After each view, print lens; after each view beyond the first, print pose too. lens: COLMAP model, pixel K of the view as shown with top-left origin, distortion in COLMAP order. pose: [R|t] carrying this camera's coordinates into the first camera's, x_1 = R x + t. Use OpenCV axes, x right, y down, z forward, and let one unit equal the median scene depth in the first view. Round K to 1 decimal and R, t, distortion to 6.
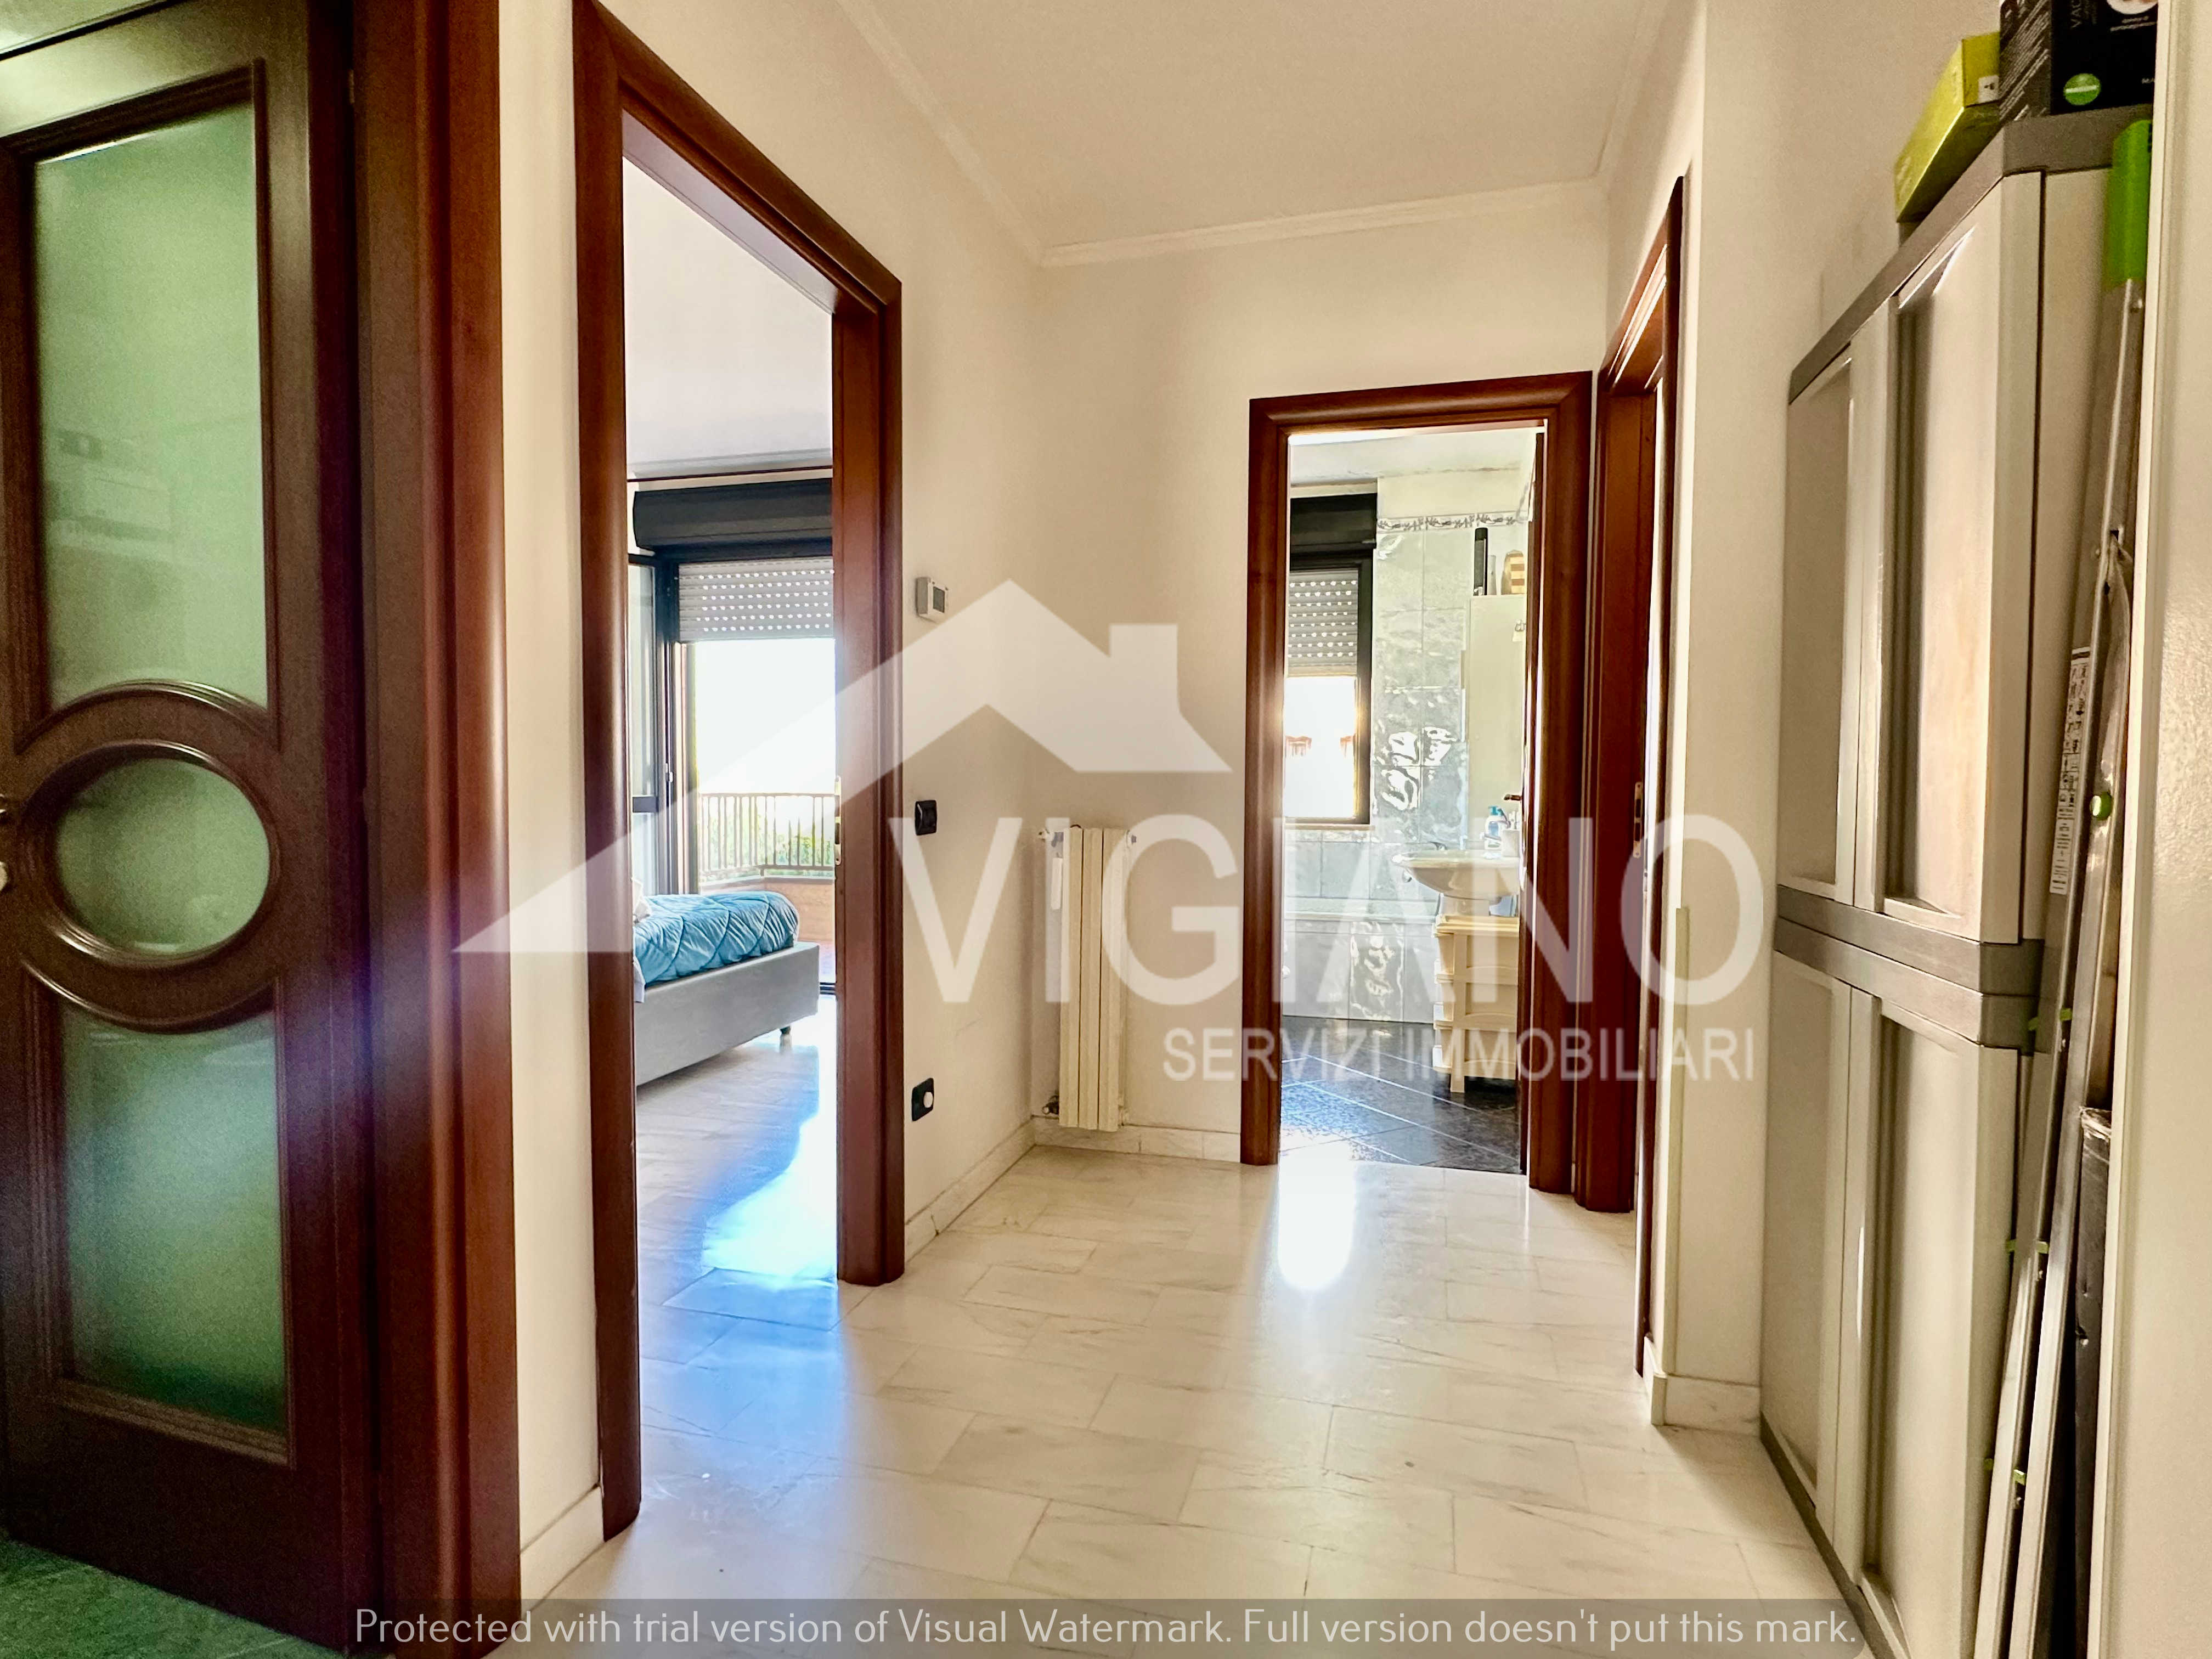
lens RADIAL K [[1172.1, 0, 1104.3], [0, 1172.1, 832.8], [0, 0, 1]] dist [-0.000255, -0.000027]
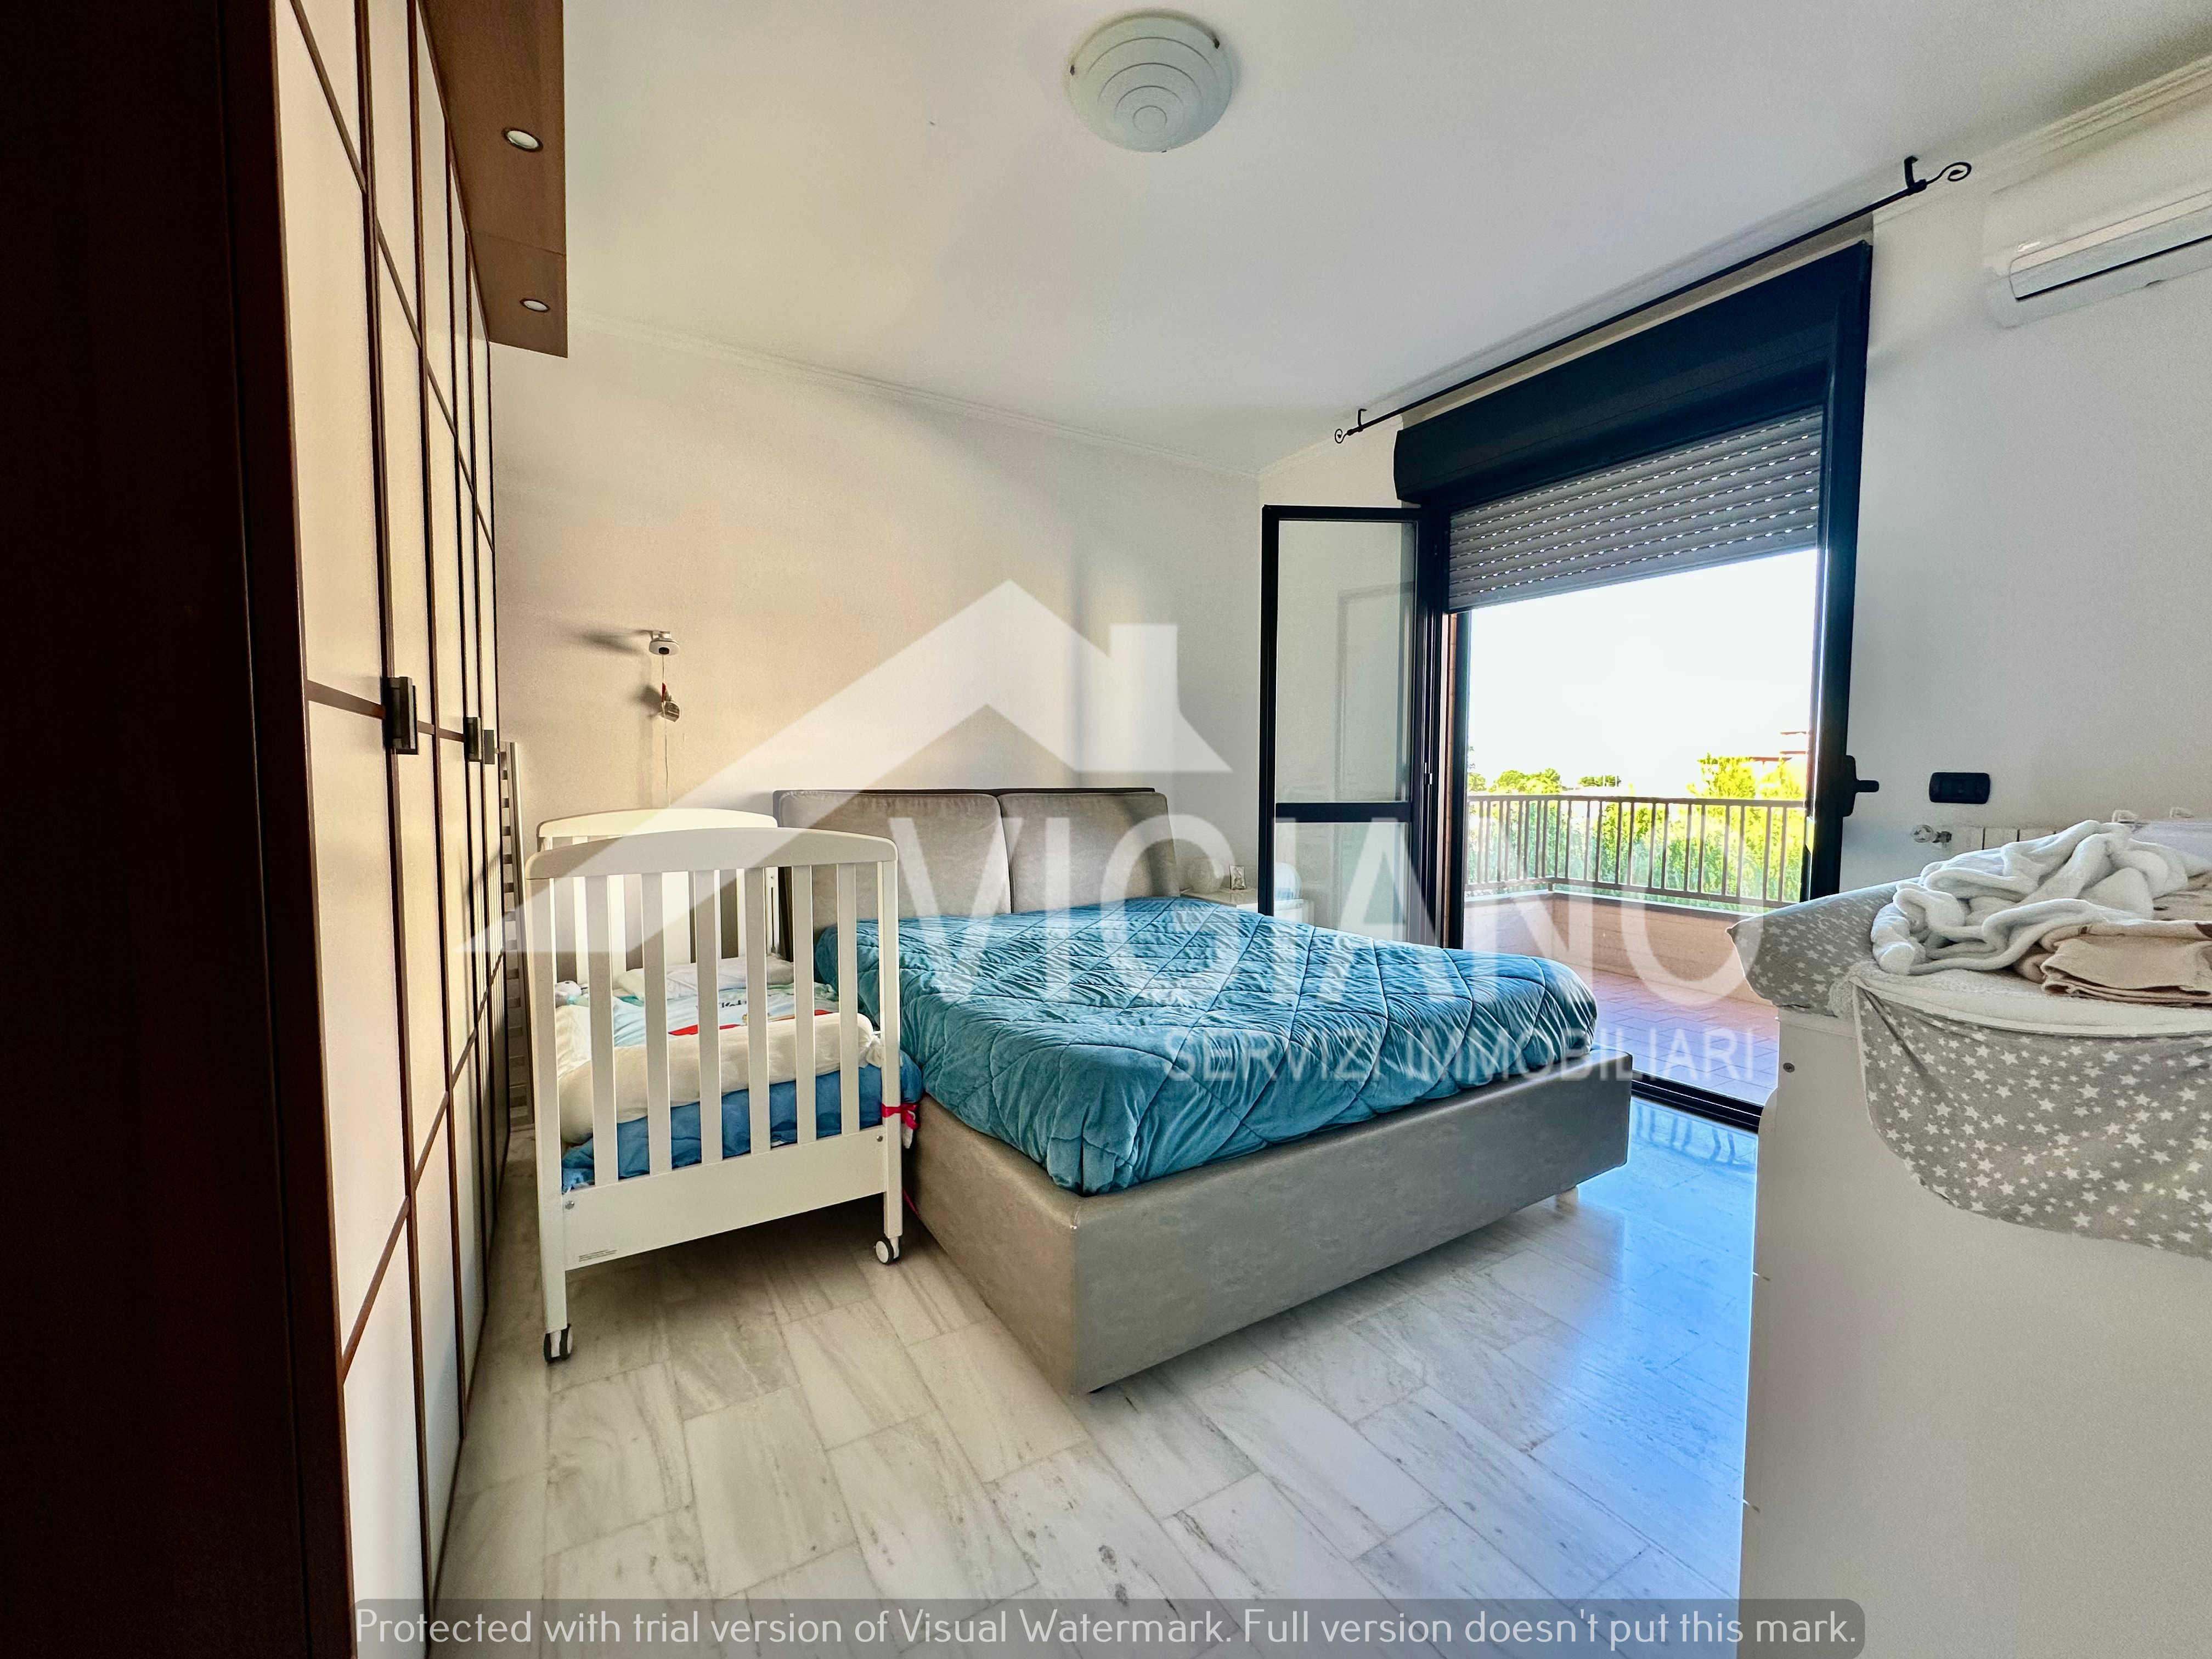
lens RADIAL K [[884.4, 0, 1101.7], [0, 884.4, 830.0], [0, 0, 1]] dist [0.001199, 0.000056]
pose [[0.722086, 0.039138, -0.690695, -0.108184], [-0.028372, 0.999234, 0.026961, -0.022059], [0.691221, 0.000128, 0.722644, 0.397310]]
